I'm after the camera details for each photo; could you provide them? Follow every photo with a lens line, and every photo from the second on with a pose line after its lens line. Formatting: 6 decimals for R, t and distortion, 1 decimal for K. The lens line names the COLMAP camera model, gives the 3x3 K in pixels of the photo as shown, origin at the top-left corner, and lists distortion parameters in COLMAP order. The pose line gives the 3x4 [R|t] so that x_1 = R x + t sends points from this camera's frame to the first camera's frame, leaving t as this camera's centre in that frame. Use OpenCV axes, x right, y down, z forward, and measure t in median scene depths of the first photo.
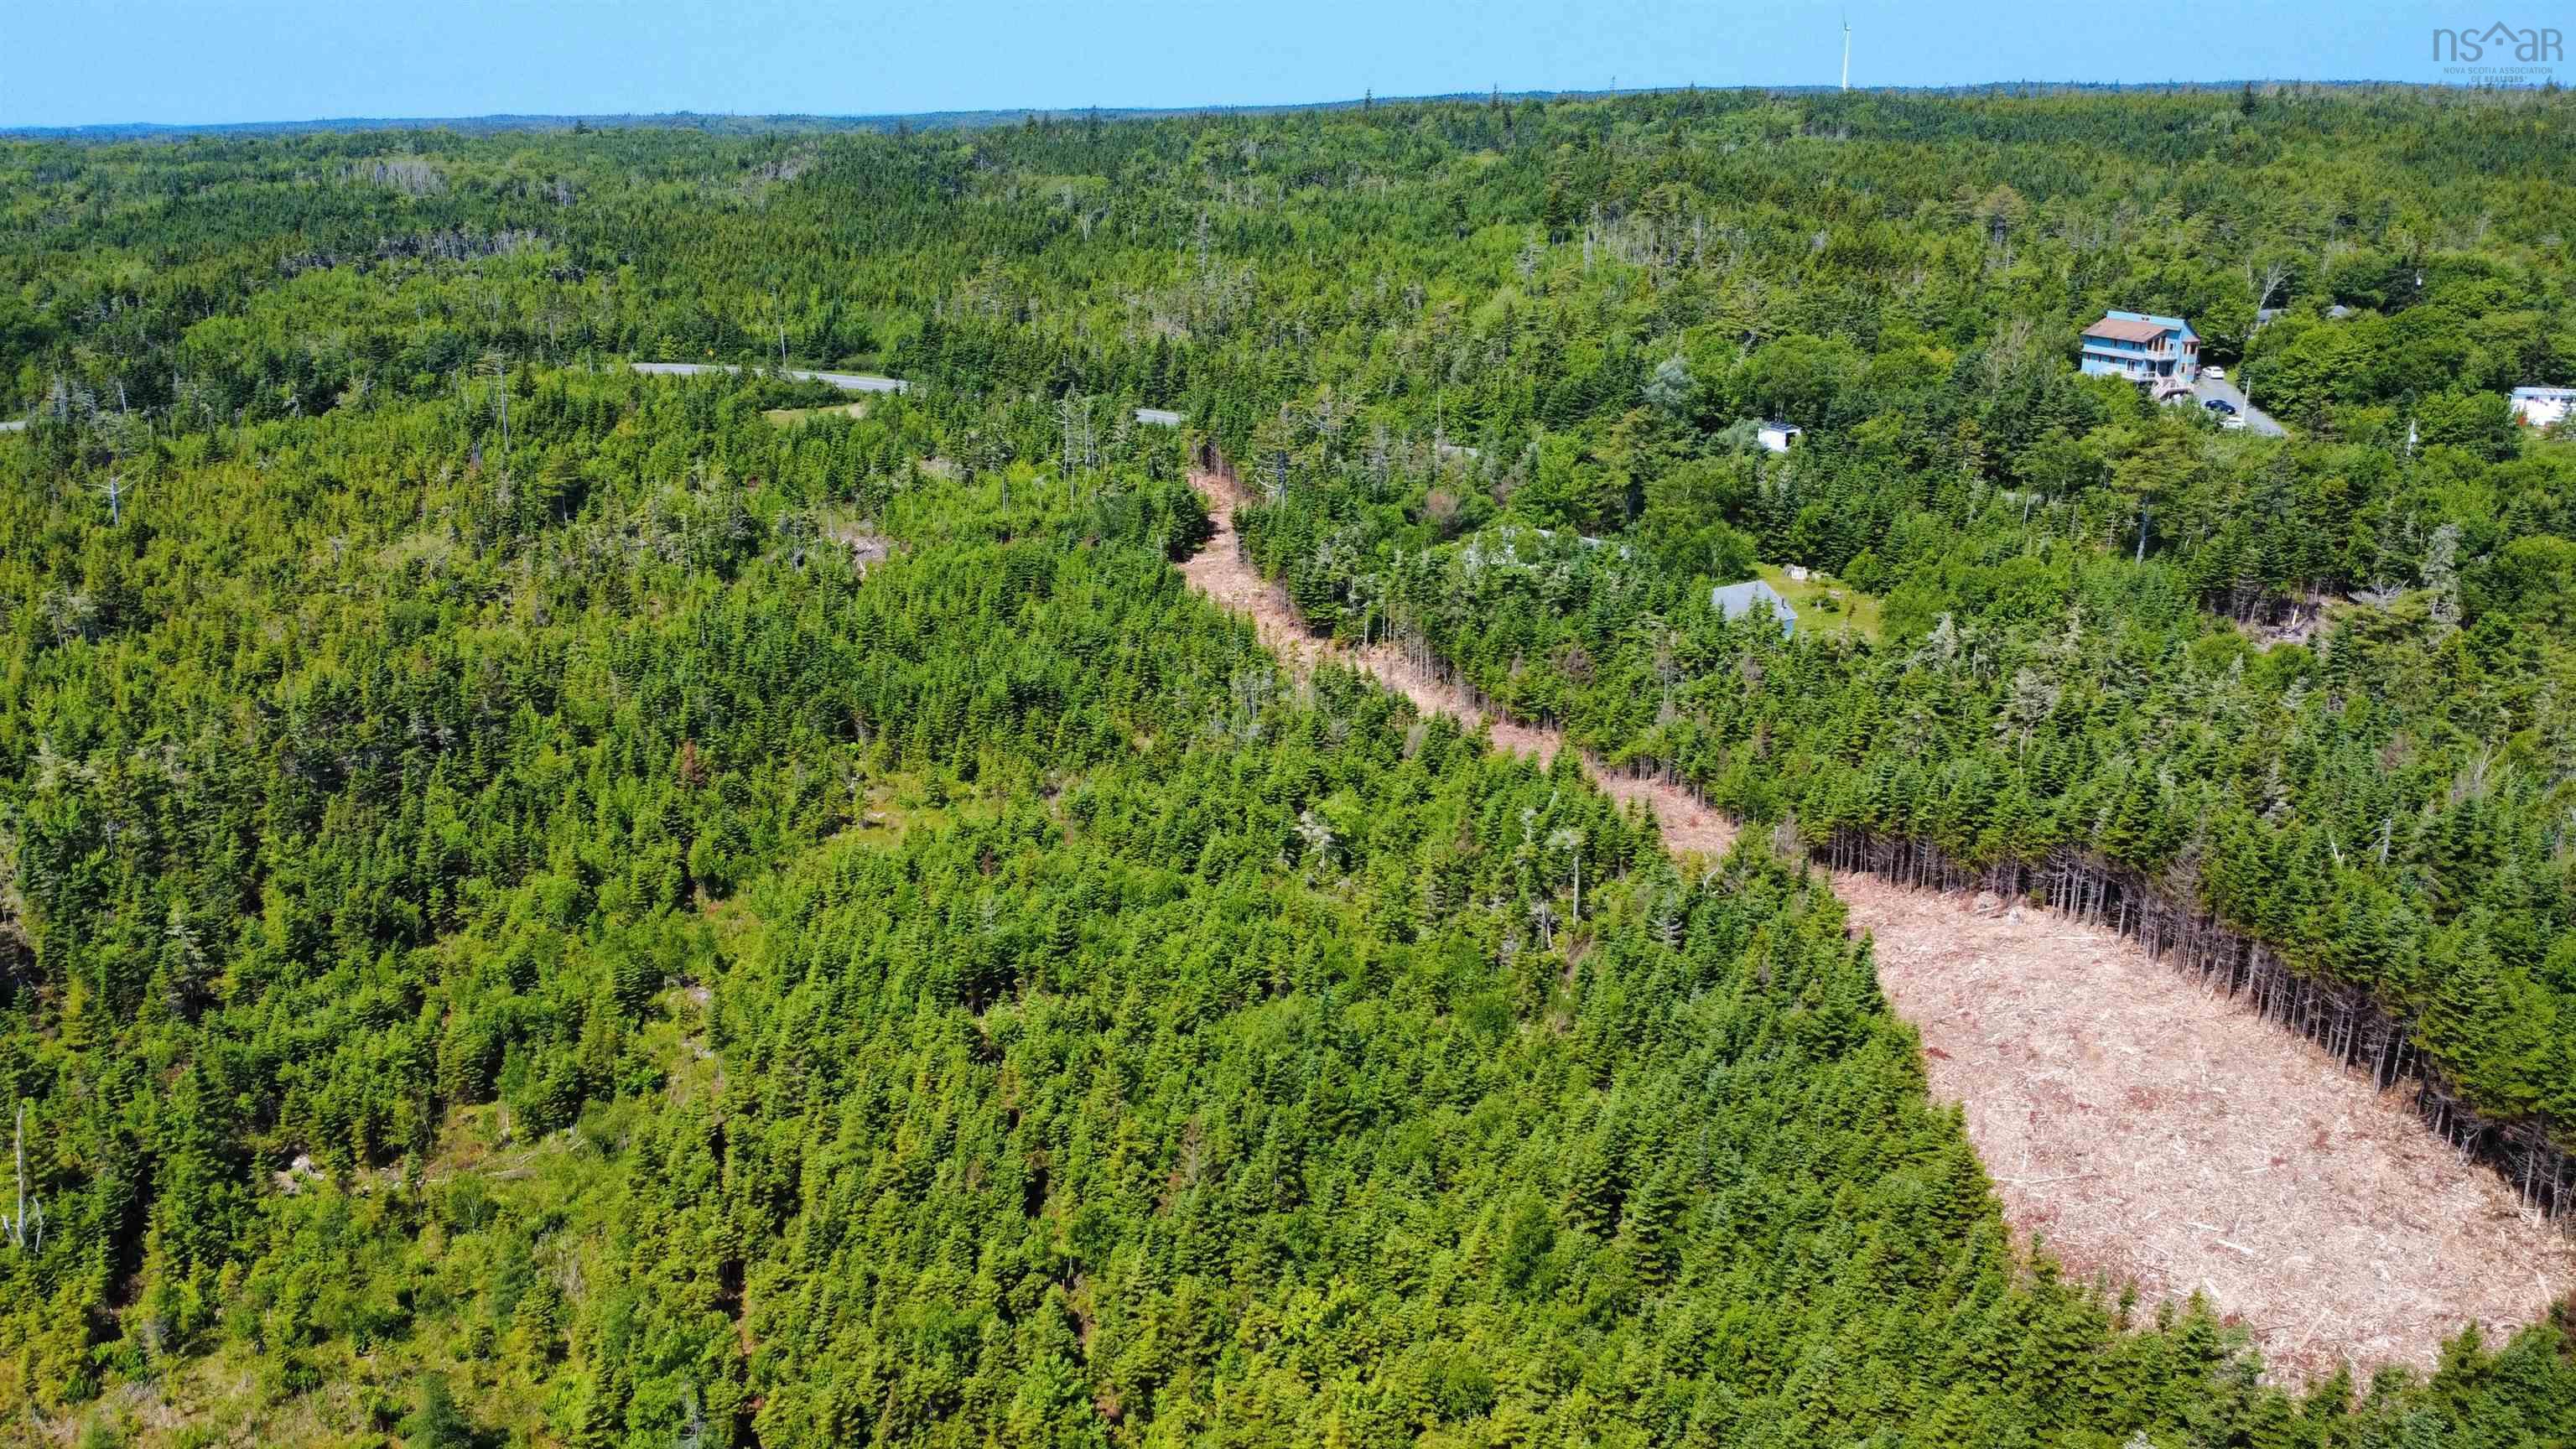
lens RADIAL K [[1935.5, 0, 1286.9], [0, 1935.5, 714.5], [0, 0, 1]] dist [0.003904, -0.007809]
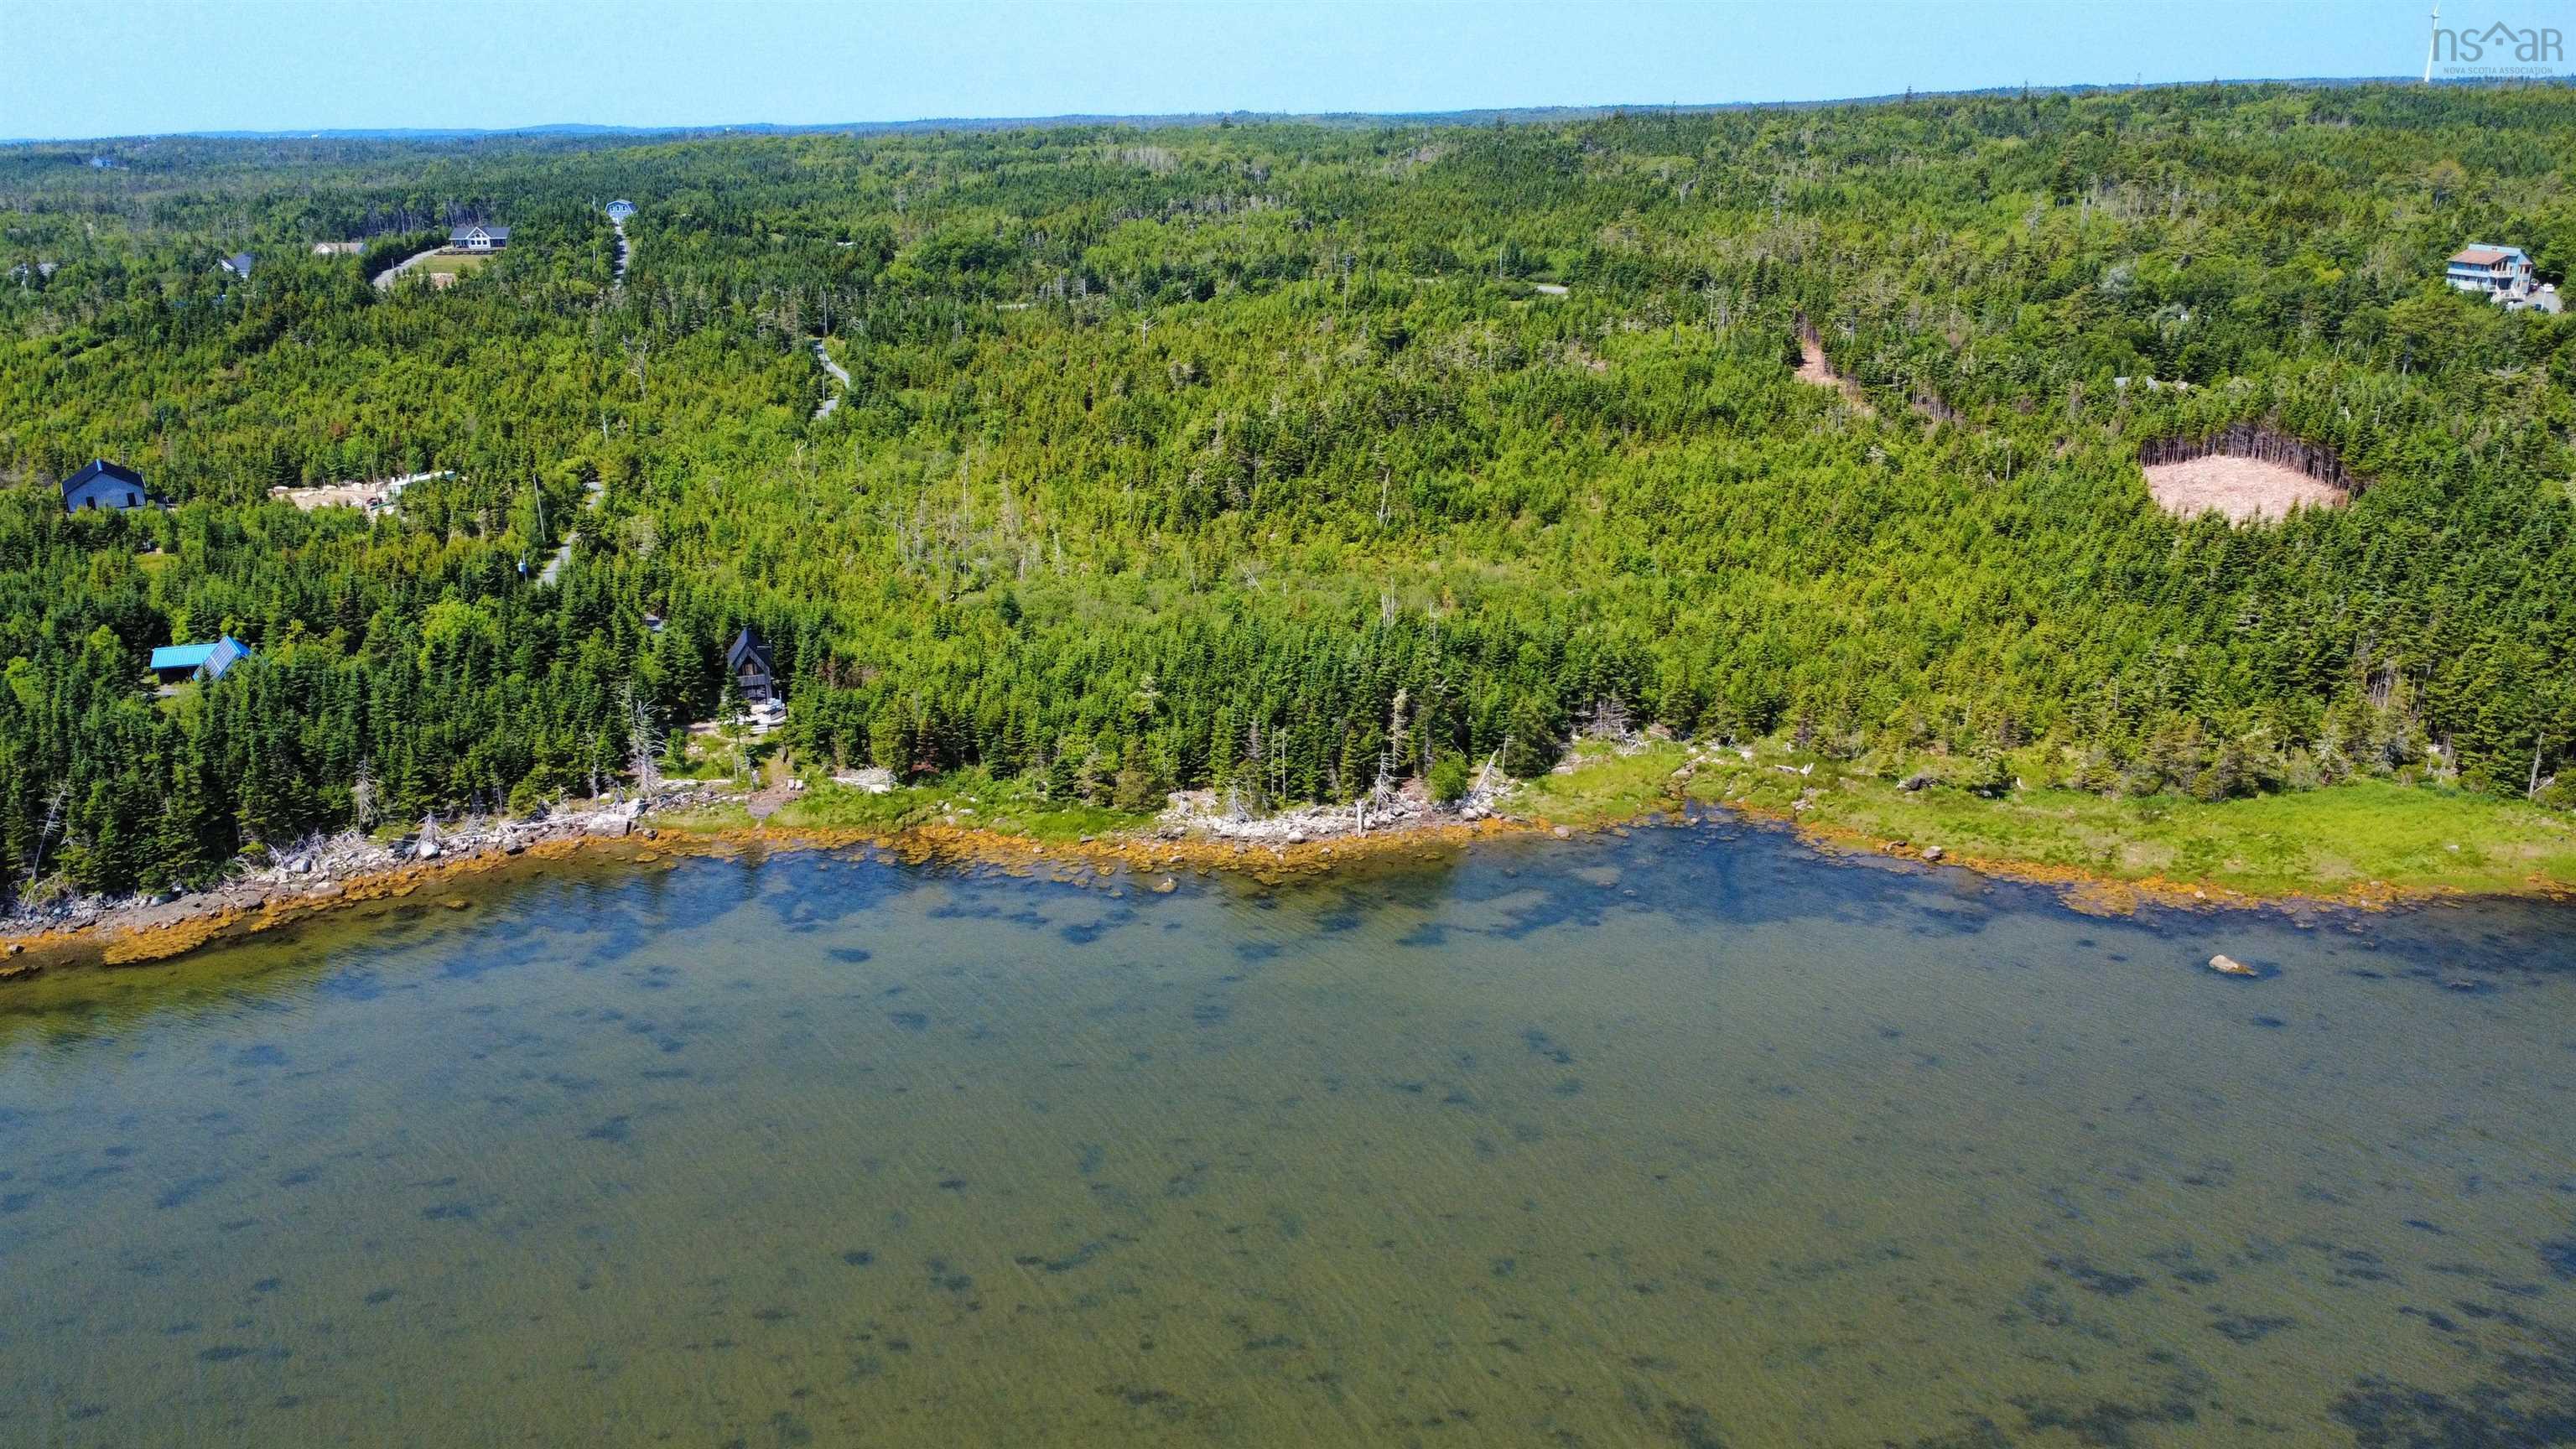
lens RADIAL K [[1935.5, 0, 1286.9], [0, 1935.5, 714.5], [0, 0, 1]] dist [0.003904, -0.007809]
pose [[0.968334, 0.069096, -0.239905, -0.039713], [-0.068848, 0.997583, 0.009426, 0.178205], [0.239976, 0.007389, 0.970751, -0.561937]]
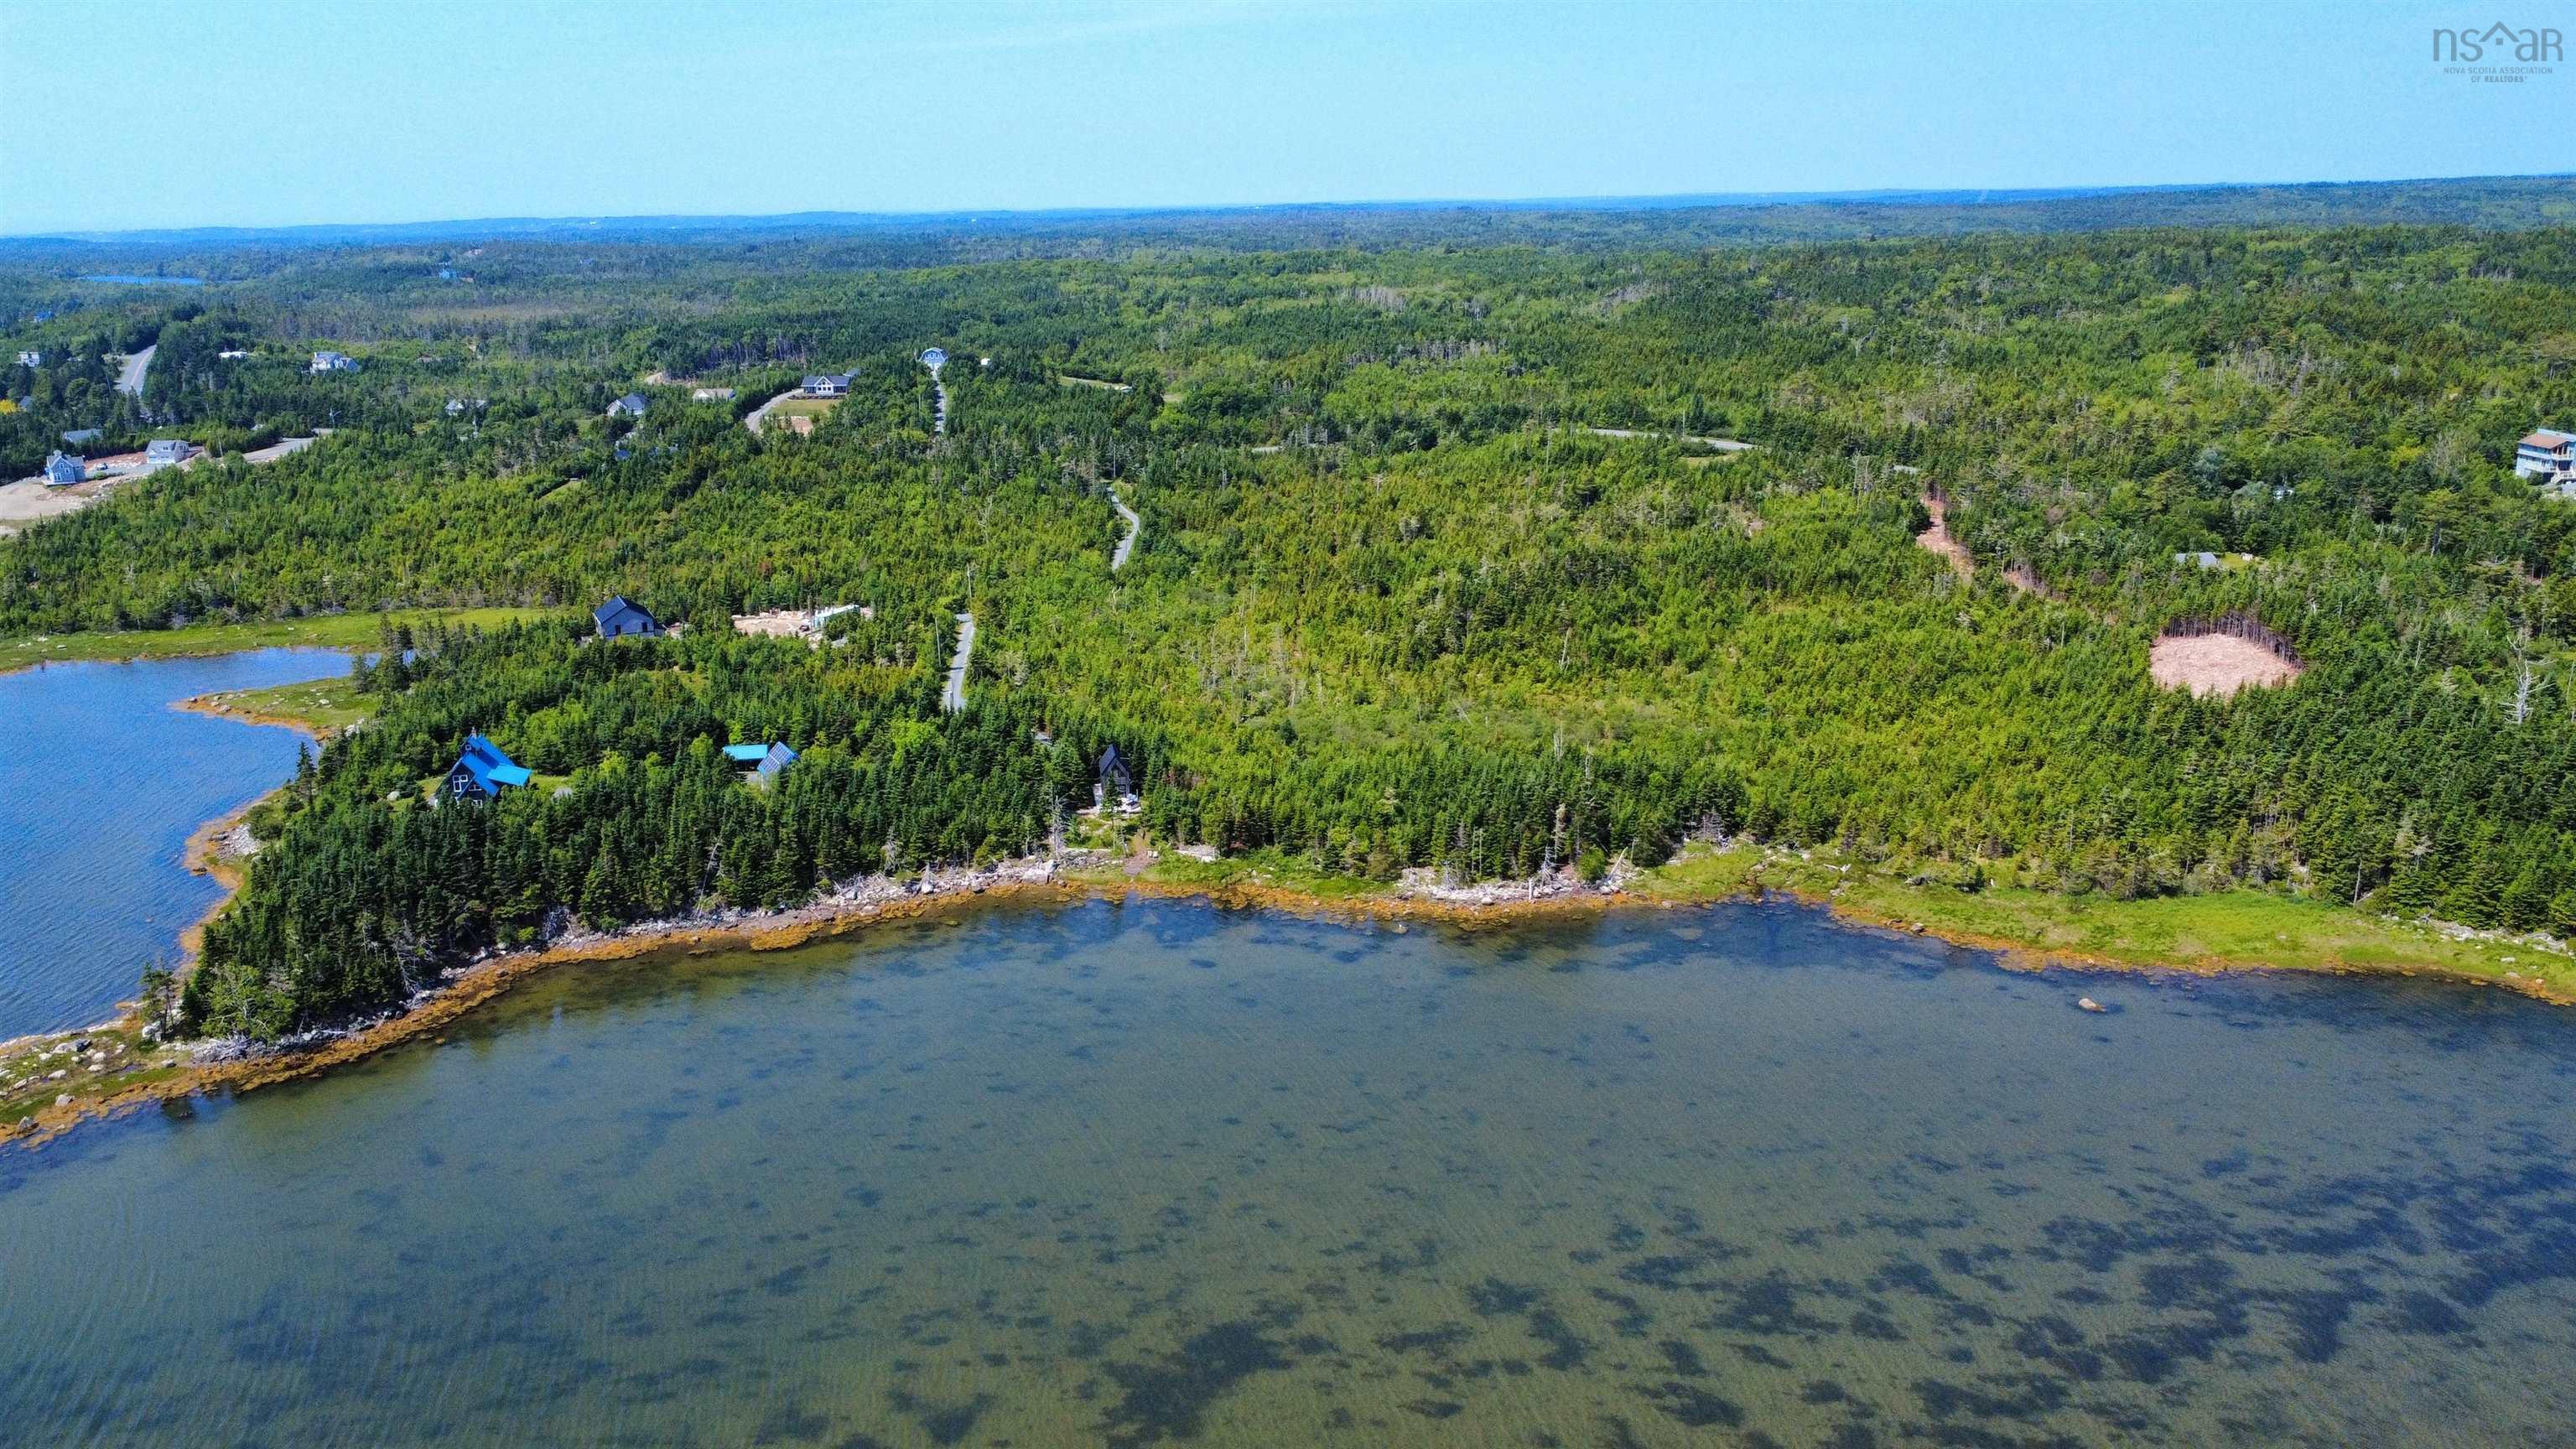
lens RADIAL K [[1935.5, 0, 1286.9], [0, 1935.5, 714.5], [0, 0, 1]] dist [0.003904, -0.007809]
pose [[0.934861, 0.085797, -0.344491, 0.035105], [-0.098786, 0.994902, -0.020293, 0.163099], [0.340994, 0.053002, 0.938570, -0.851550]]
